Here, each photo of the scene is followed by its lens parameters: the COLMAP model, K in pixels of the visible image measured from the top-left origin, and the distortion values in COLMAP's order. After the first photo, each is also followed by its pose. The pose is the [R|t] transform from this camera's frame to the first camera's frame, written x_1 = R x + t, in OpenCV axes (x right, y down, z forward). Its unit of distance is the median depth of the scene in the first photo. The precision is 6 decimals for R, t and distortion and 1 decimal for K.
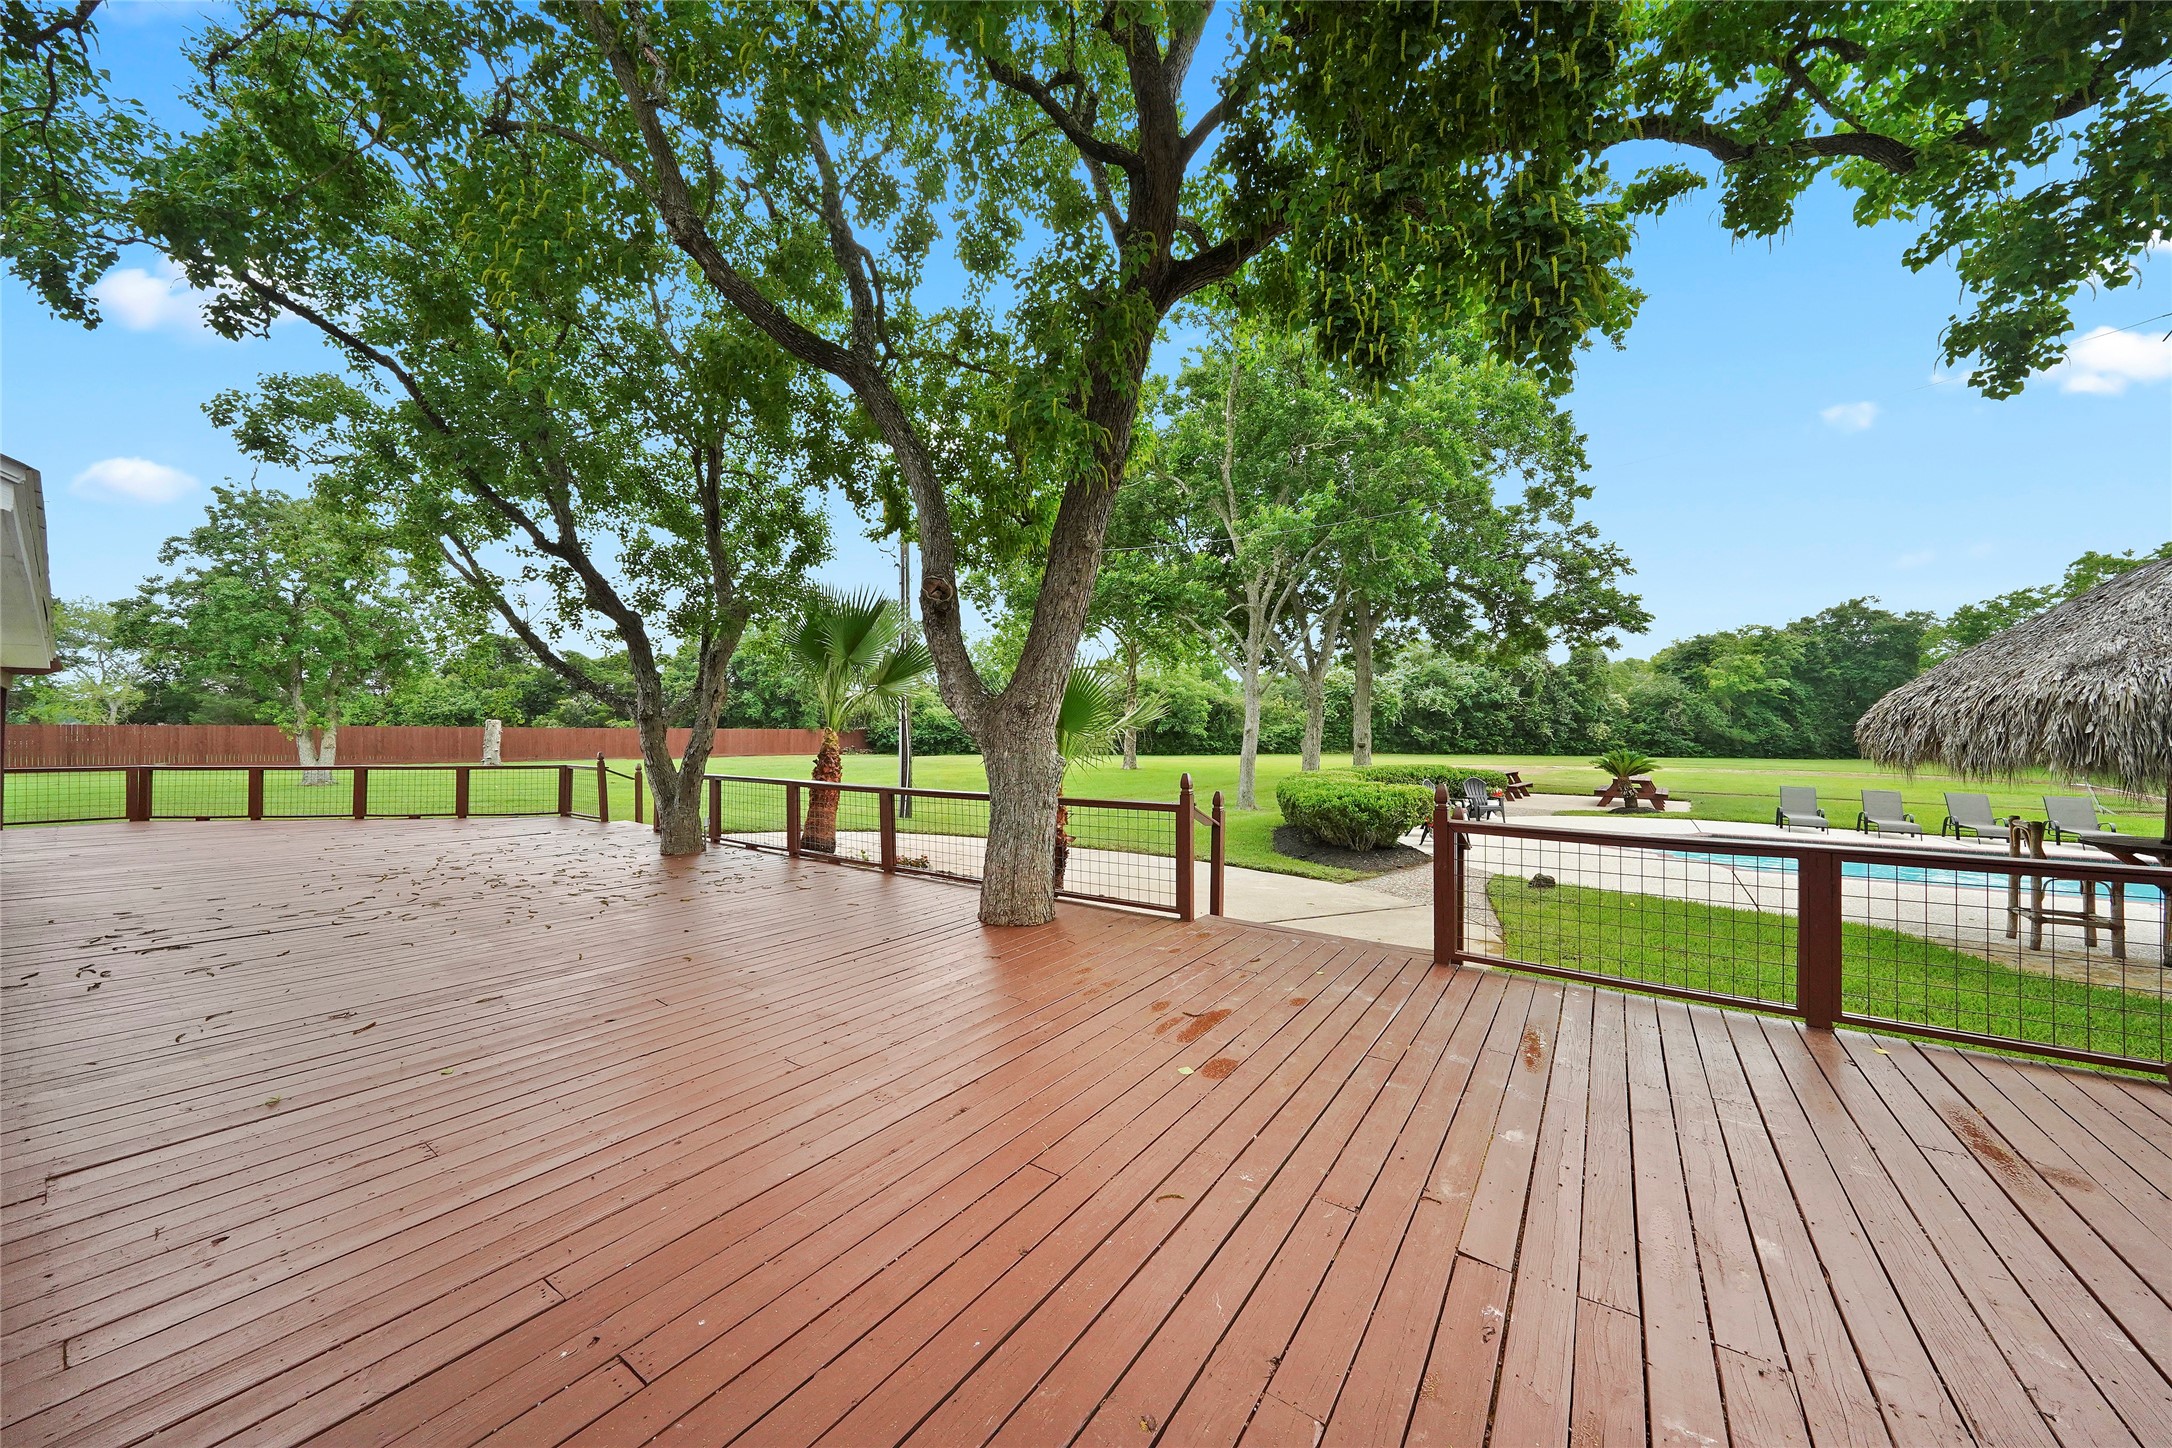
lens RADIAL K [[729.5, 0, 1095.5], [0, 729.5, 734.9], [0, 0, 1]] dist [-0.001554, -0.000163]
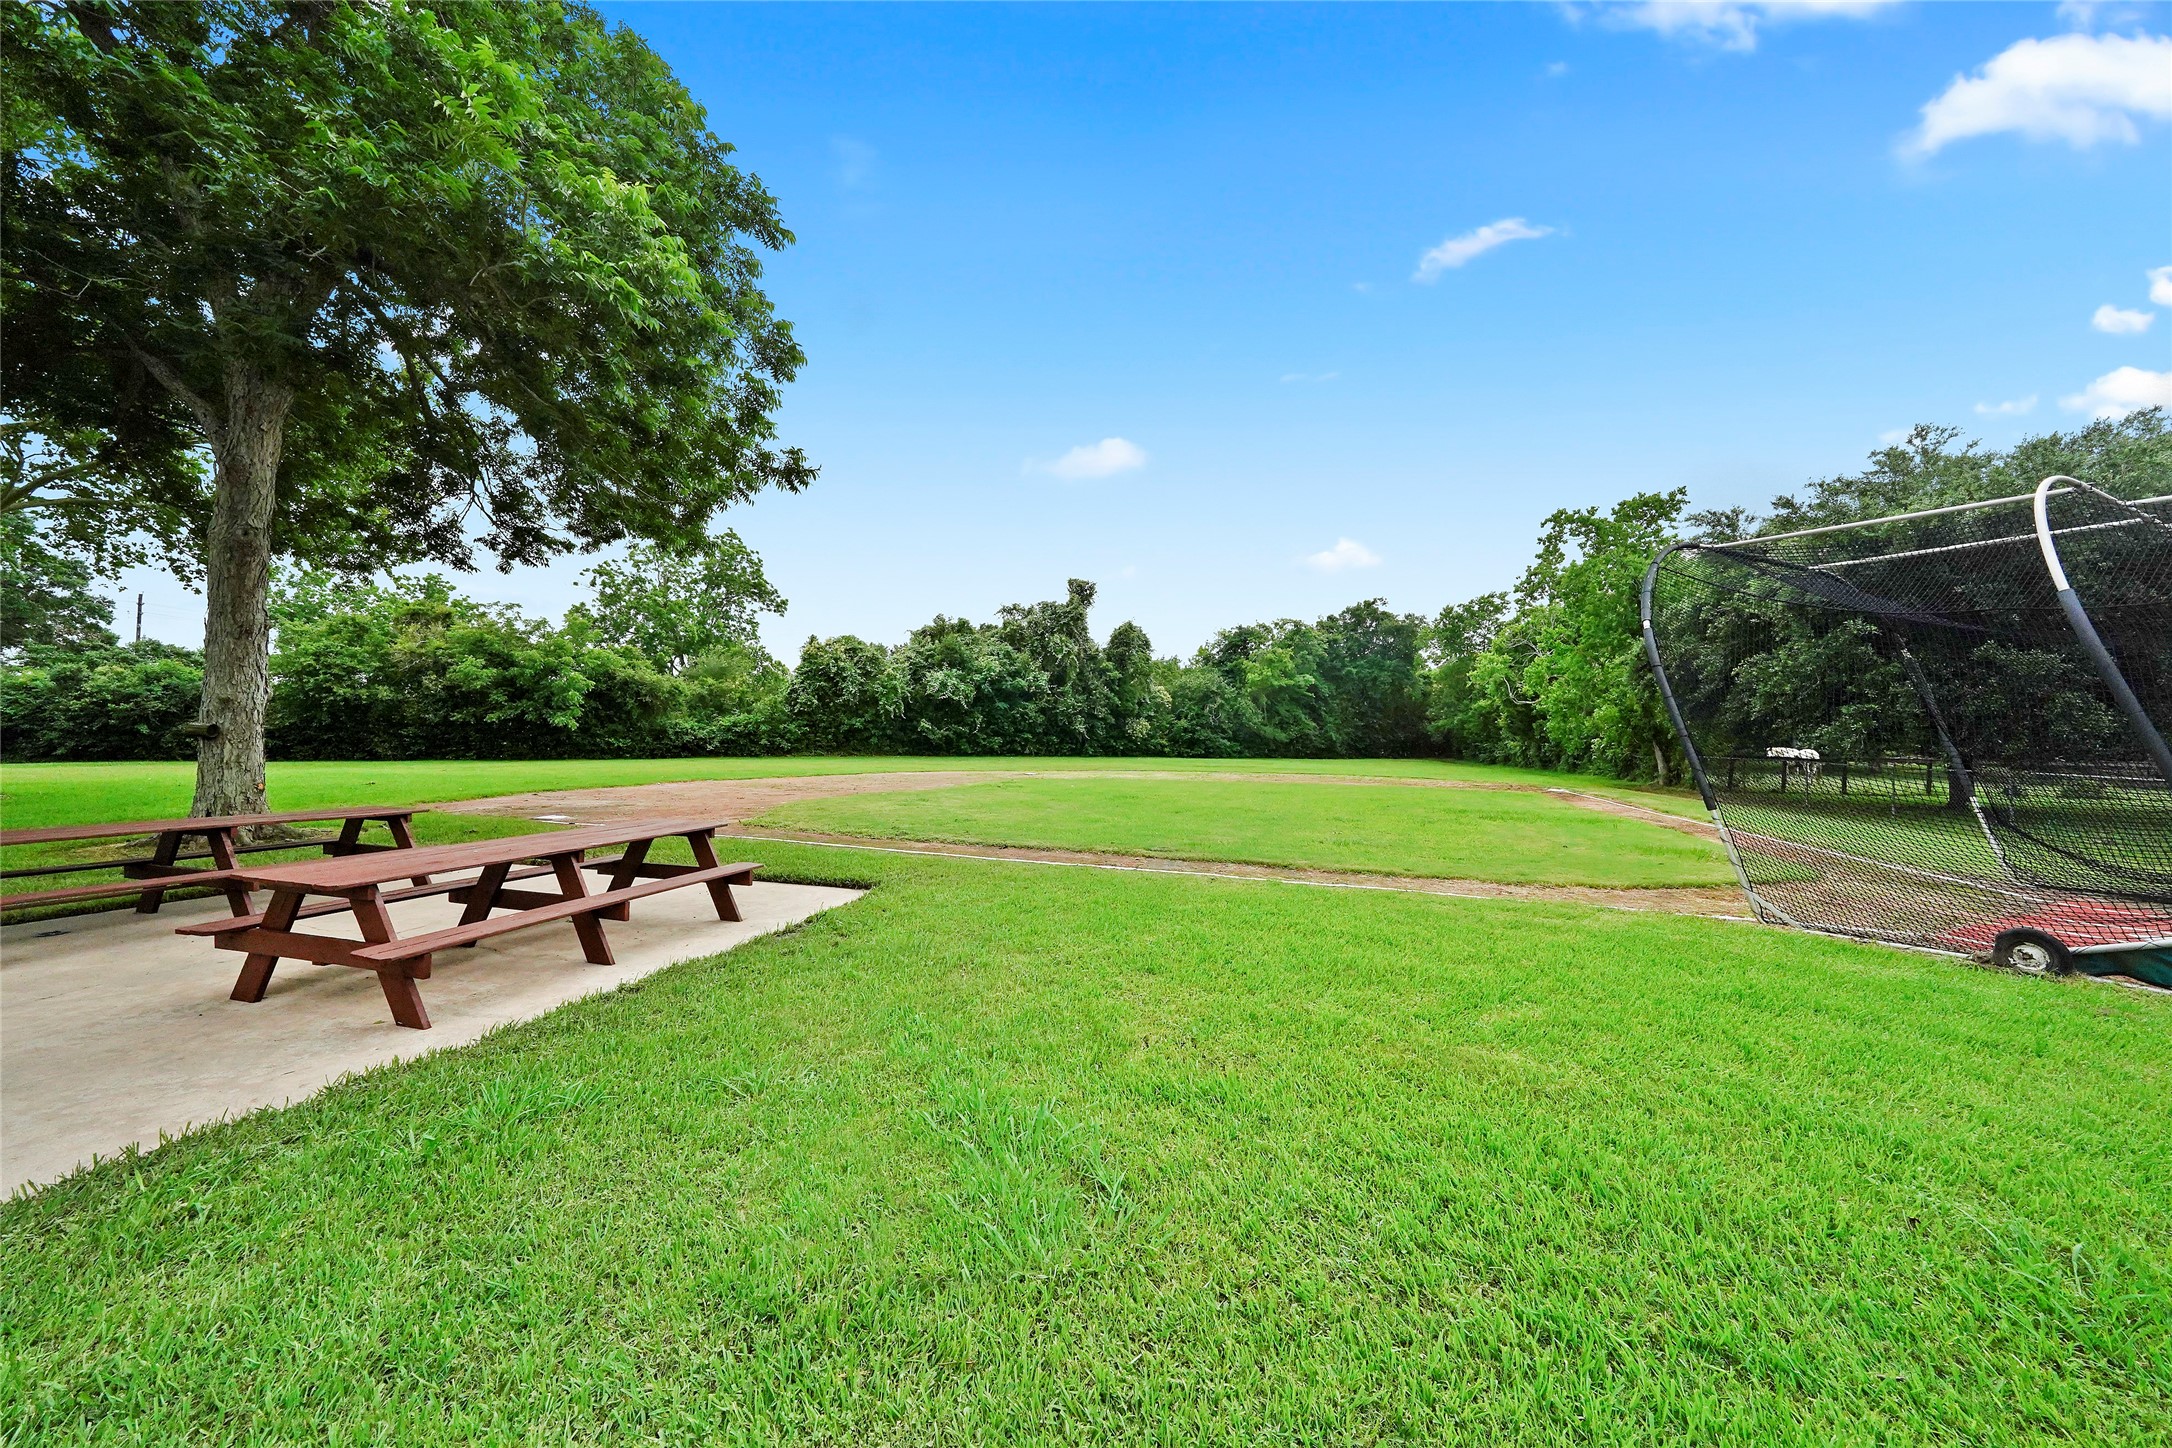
lens RADIAL K [[729.5, 0, 1078.5], [0, 729.5, 732.9], [0, 0, 1]] dist [-0.001554, -0.000163]
pose [[0.917008, 0.007333, 0.398801, 0.285671], [-0.004686, 0.999960, -0.007613, 0.007432], [-0.398841, 0.005113, 0.917006, 0.245205]]
